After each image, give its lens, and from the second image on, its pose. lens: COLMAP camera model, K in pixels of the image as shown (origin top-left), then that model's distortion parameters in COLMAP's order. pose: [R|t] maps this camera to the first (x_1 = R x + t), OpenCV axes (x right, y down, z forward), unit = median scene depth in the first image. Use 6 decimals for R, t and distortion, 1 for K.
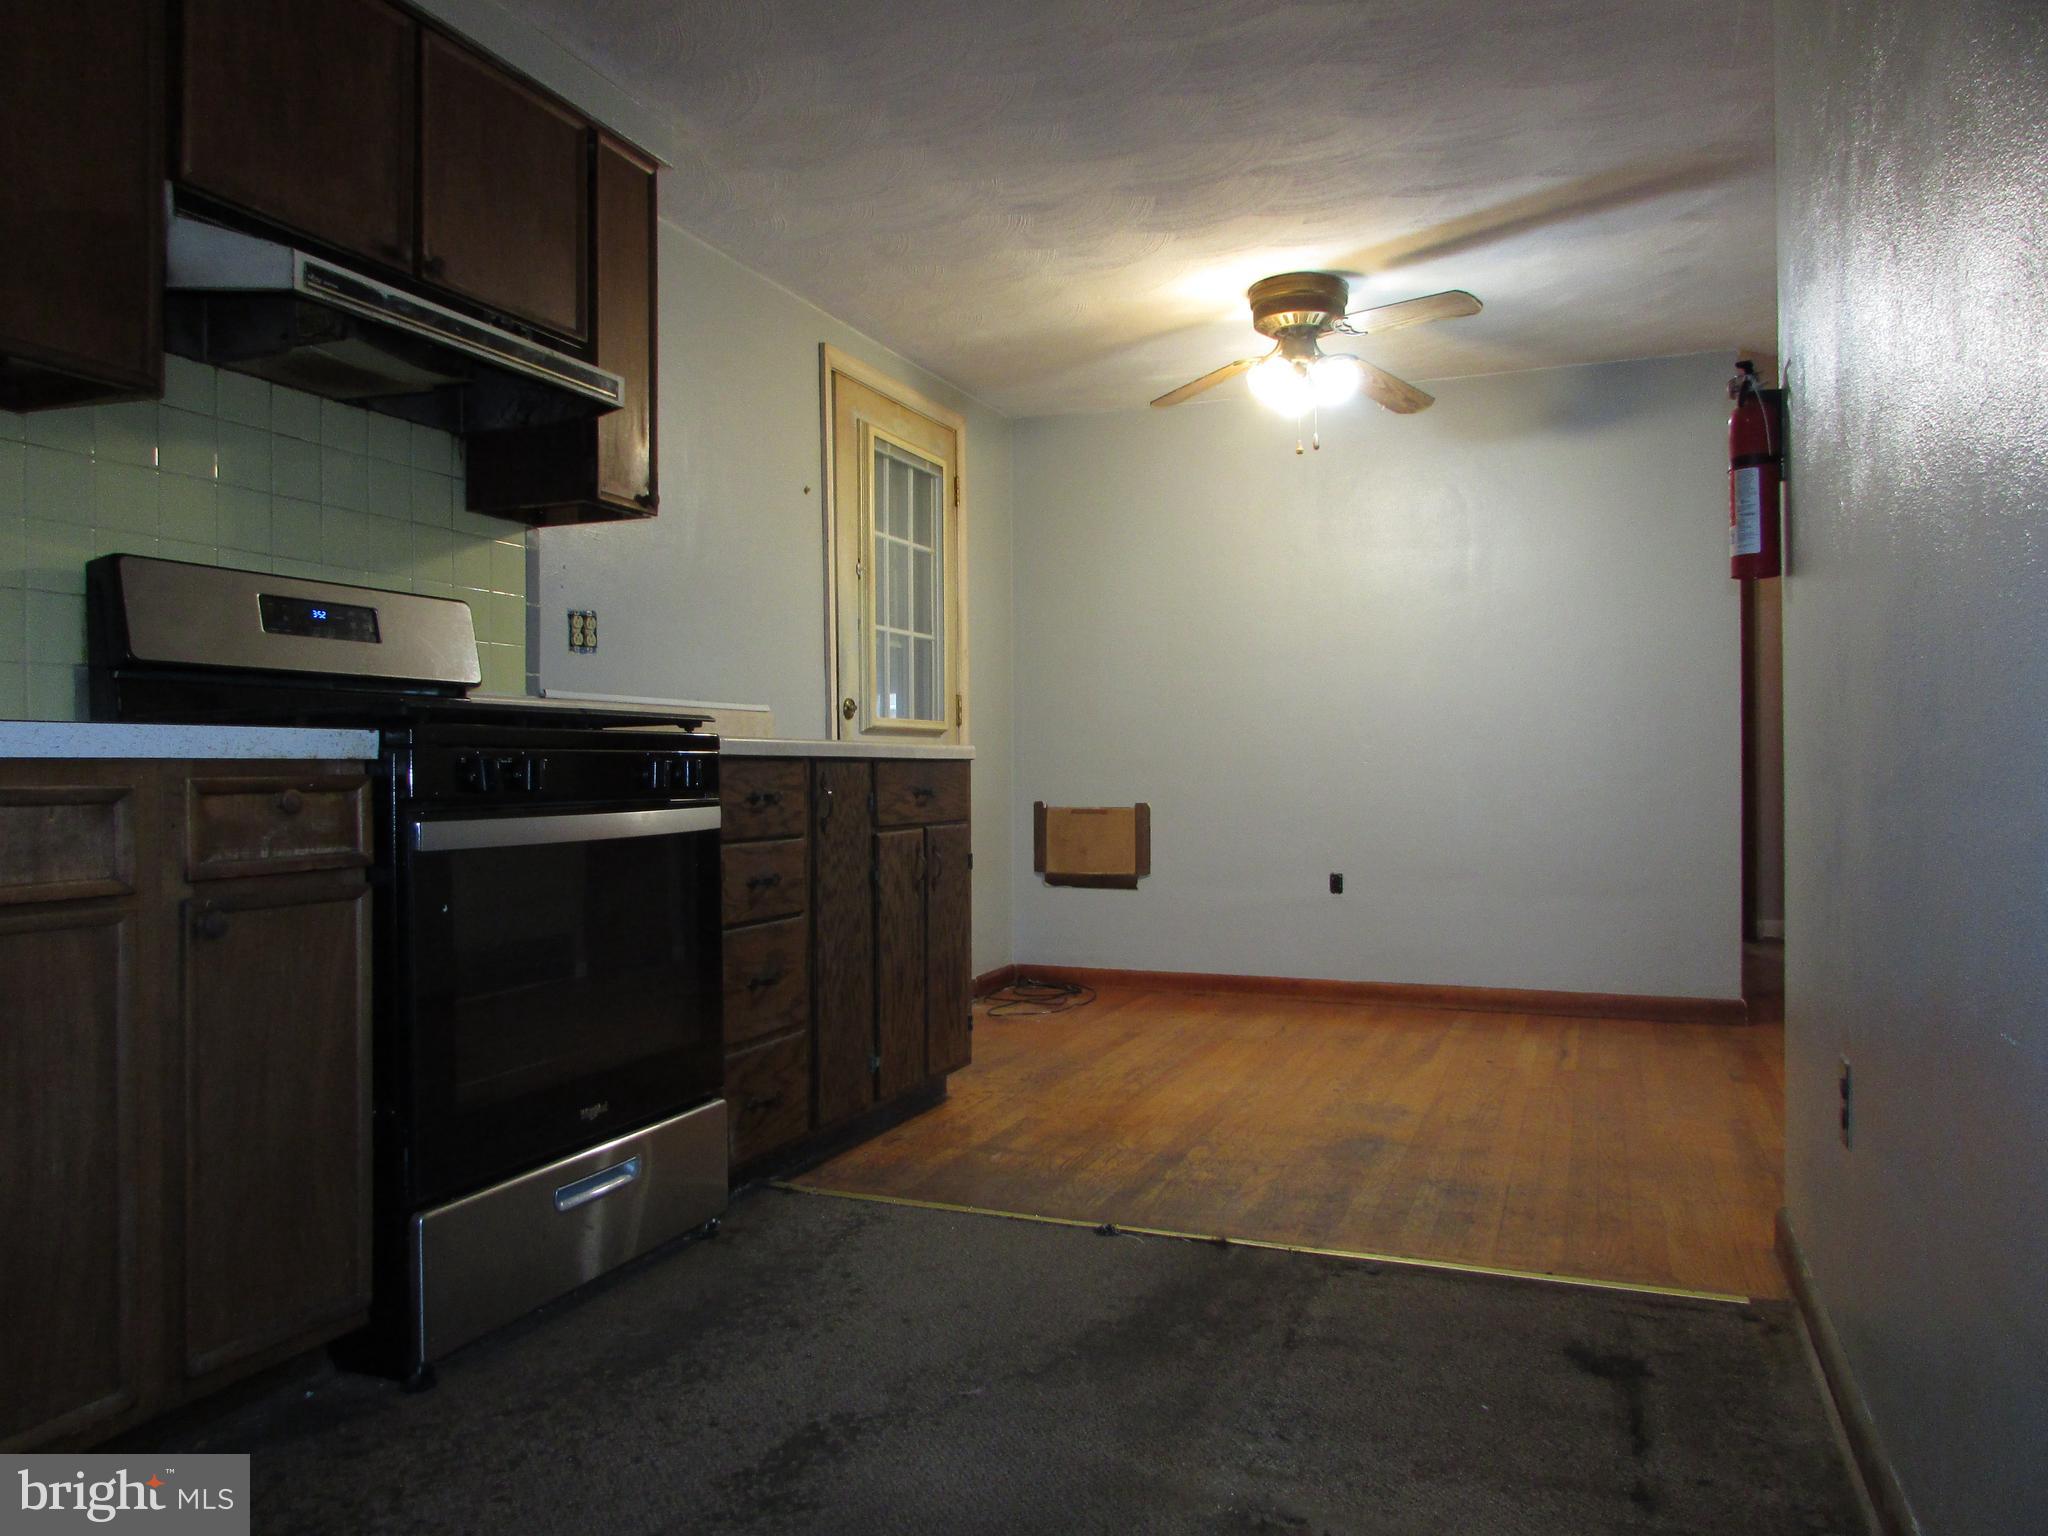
lens RADIAL K [[1436.4, 0, 1024.0], [0, 1436.4, 756.6], [0, 0, 1]] dist [-0.030507, 0.012904]
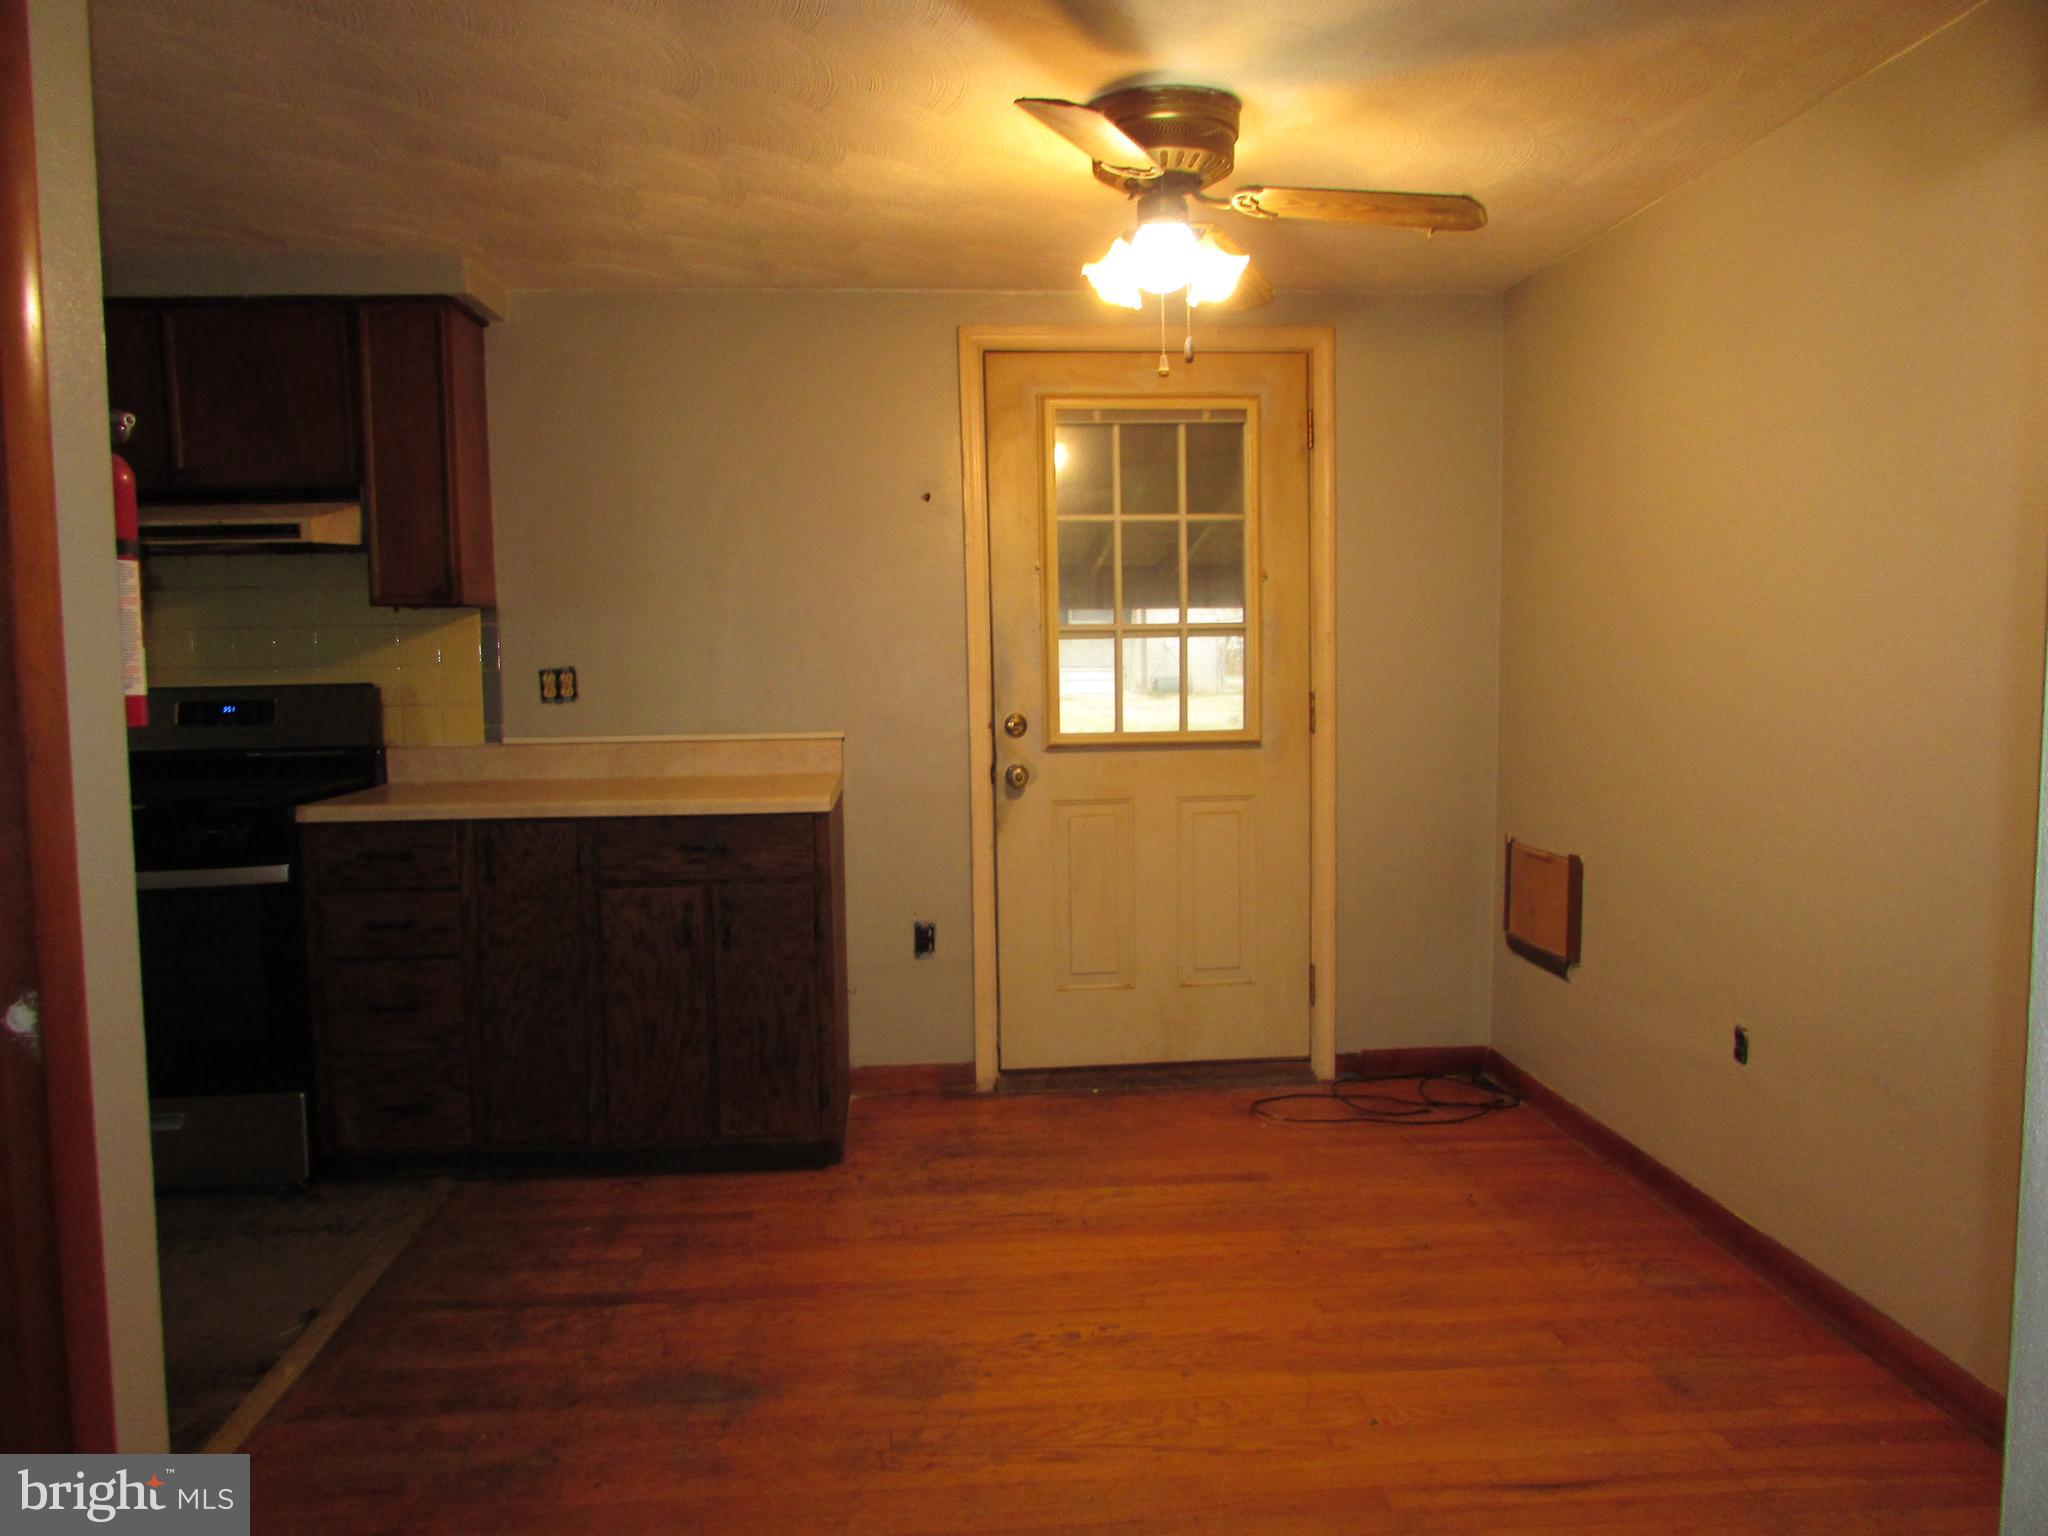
lens RADIAL K [[1436.4, 0, 982.1], [0, 1436.4, 764.7], [0, 0, 1]] dist [-0.030507, 0.012904]
pose [[0.441201, 0.069109, -0.894743, 1.077596], [0.016296, 0.996249, 0.084984, -0.136810], [0.897260, -0.052076, 0.438420, 0.920188]]
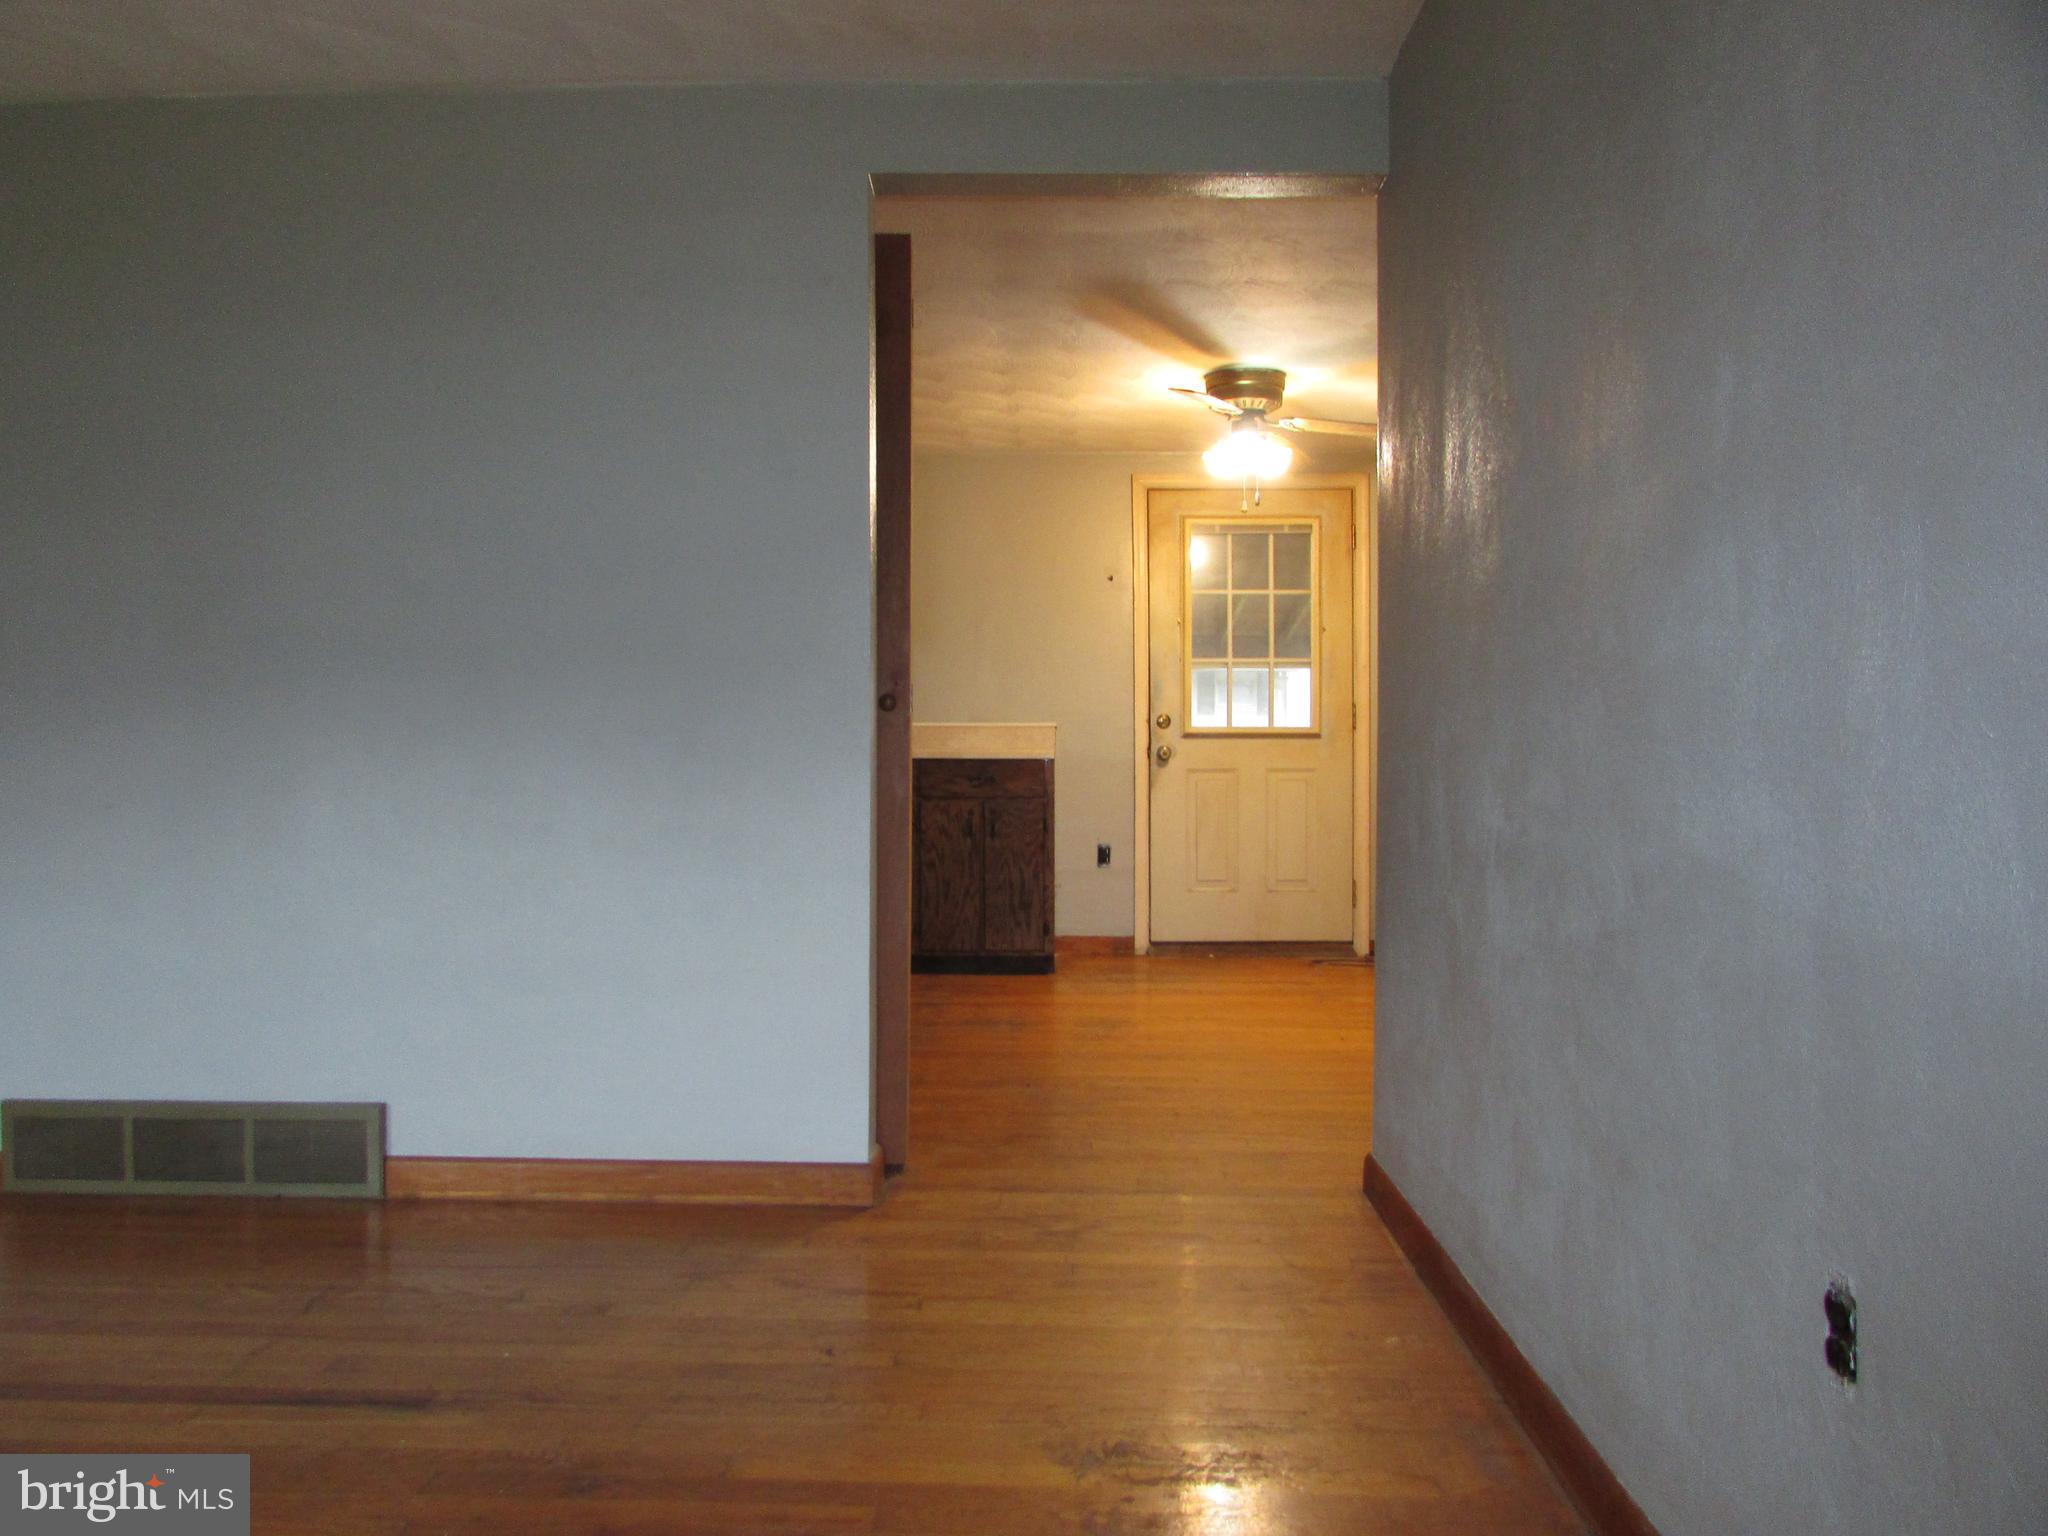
lens RADIAL K [[1436.4, 0, 1009.0], [0, 1436.4, 787.0], [0, 0, 1]] dist [-0.030507, 0.012904]
pose [[0.365015, 0.030559, -0.930500, 1.842724], [0.002654, 0.999423, 0.033864, -0.026835], [0.930998, -0.014830, 0.364723, 0.518617]]
